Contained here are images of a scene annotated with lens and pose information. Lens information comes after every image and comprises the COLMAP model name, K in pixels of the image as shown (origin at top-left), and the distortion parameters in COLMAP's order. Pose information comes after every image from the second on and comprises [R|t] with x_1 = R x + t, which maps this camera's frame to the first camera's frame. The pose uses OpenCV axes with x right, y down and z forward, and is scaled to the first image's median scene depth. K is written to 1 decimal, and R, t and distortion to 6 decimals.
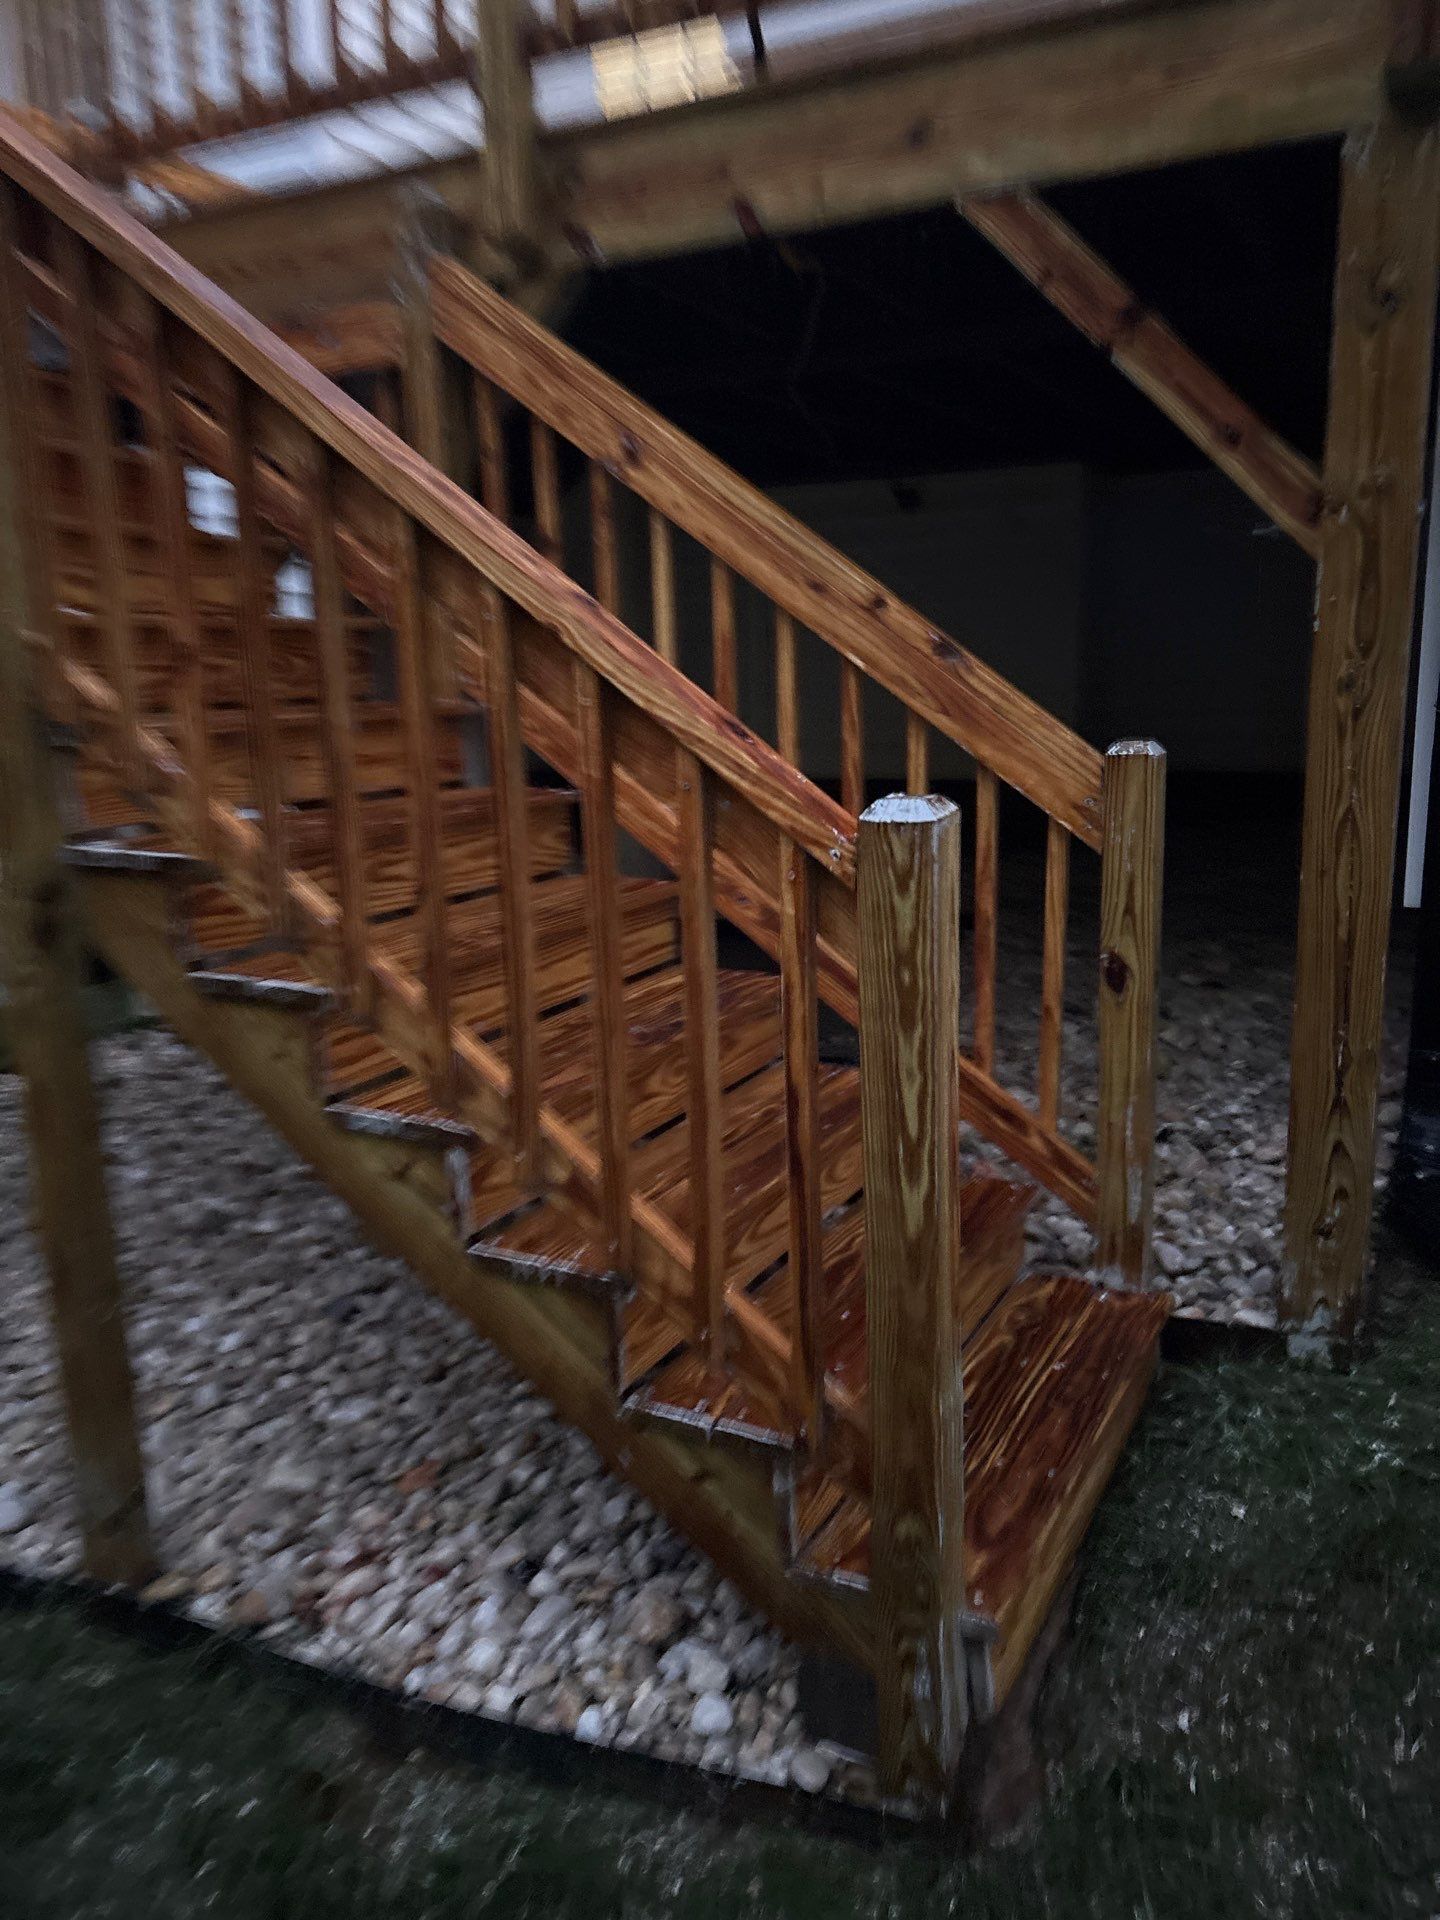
lens RADIAL K [[1488.4, 0, 725.8], [0, 1488.4, 1048.6], [0, 0, 1]] dist [0.005683, 0.013209]
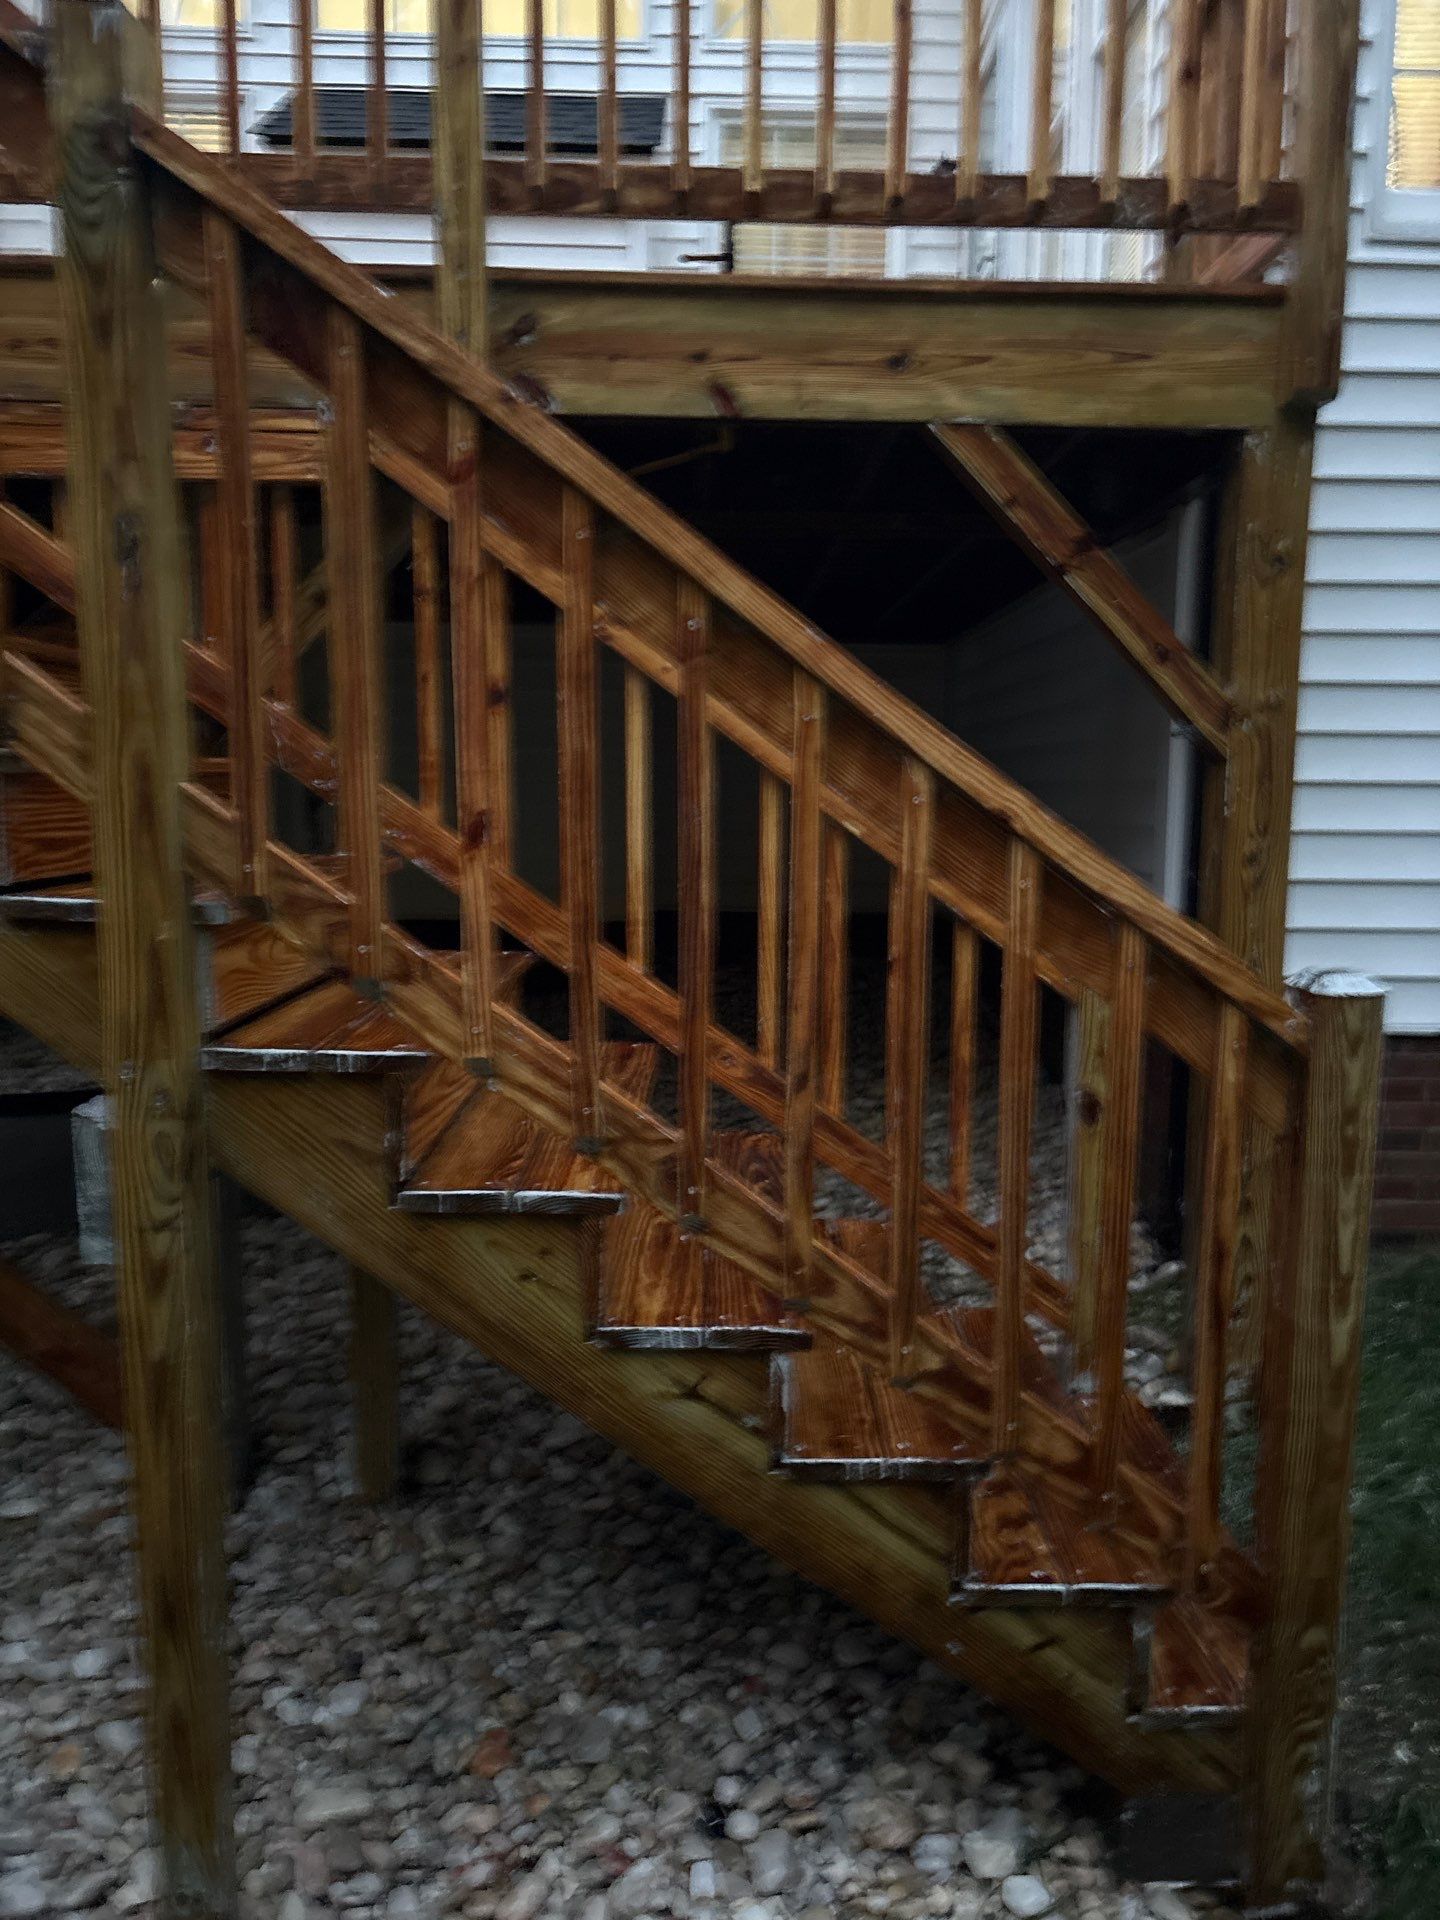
lens RADIAL K [[1488.4, 0, 725.8], [0, 1488.4, 1048.6], [0, 0, 1]] dist [0.005683, 0.013209]
pose [[0.861965, -0.054709, 0.504007, -0.575157], [0.097293, 0.993532, -0.058547, -0.060444], [-0.497544, 0.099502, 0.861713, 0.176861]]
